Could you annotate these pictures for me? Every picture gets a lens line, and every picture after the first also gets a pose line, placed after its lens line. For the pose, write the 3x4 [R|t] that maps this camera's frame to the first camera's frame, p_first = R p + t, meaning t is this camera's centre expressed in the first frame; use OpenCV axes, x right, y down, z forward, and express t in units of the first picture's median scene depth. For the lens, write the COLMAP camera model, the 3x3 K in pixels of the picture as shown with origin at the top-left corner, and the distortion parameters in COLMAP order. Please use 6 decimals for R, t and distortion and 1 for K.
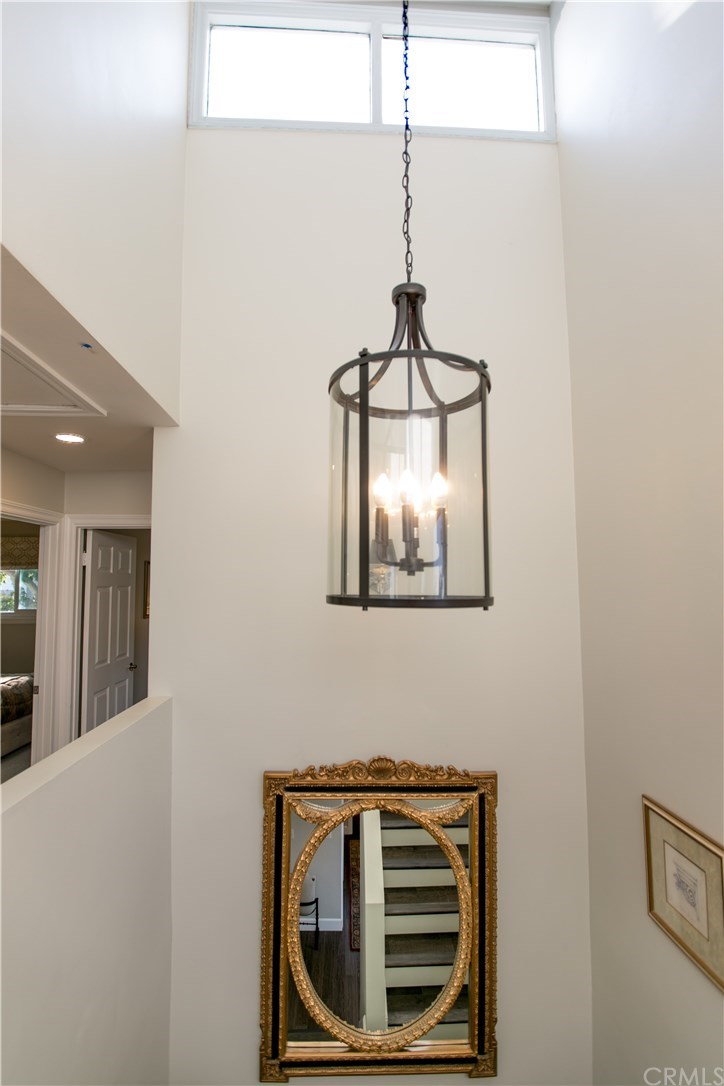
lens RADIAL K [[509.0, 0, 362.0], [0, 509.0, 543.0], [0, 0, 1]] dist [-0.019263, -0.000041]
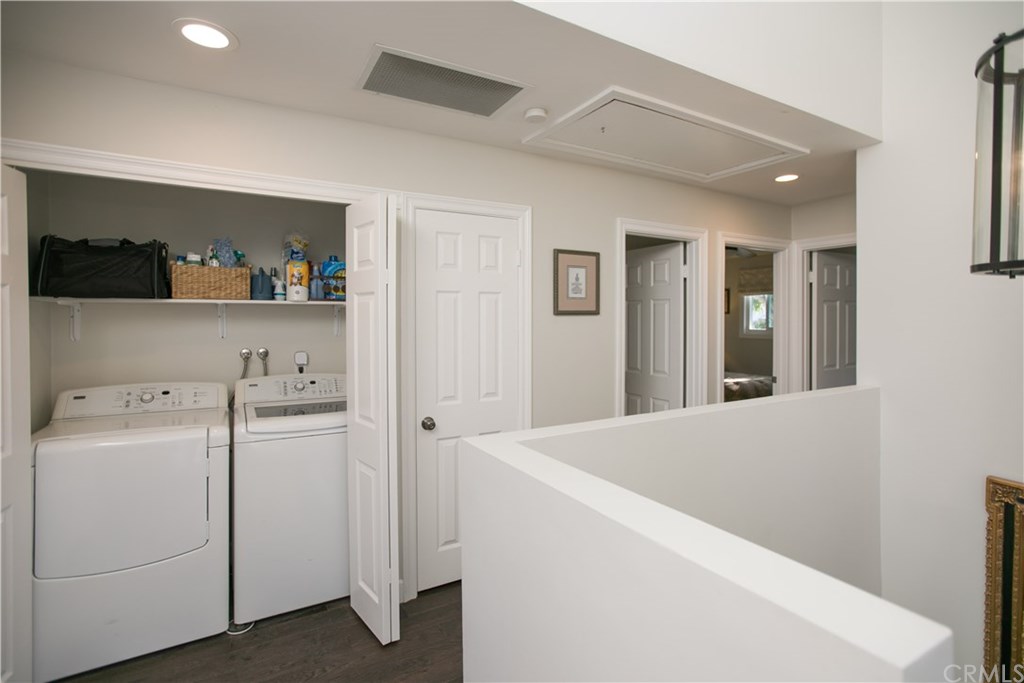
lens RADIAL K [[480.2, 0, 512.8], [0, 480.2, 320.8], [0, 0, 1]] dist [-0.000047, 0.000212]
pose [[0.451904, 0.013370, -0.891966, 0.201910], [0.067892, 0.996472, 0.049334, 0.045682], [0.889479, -0.082852, 0.449402, -0.191120]]
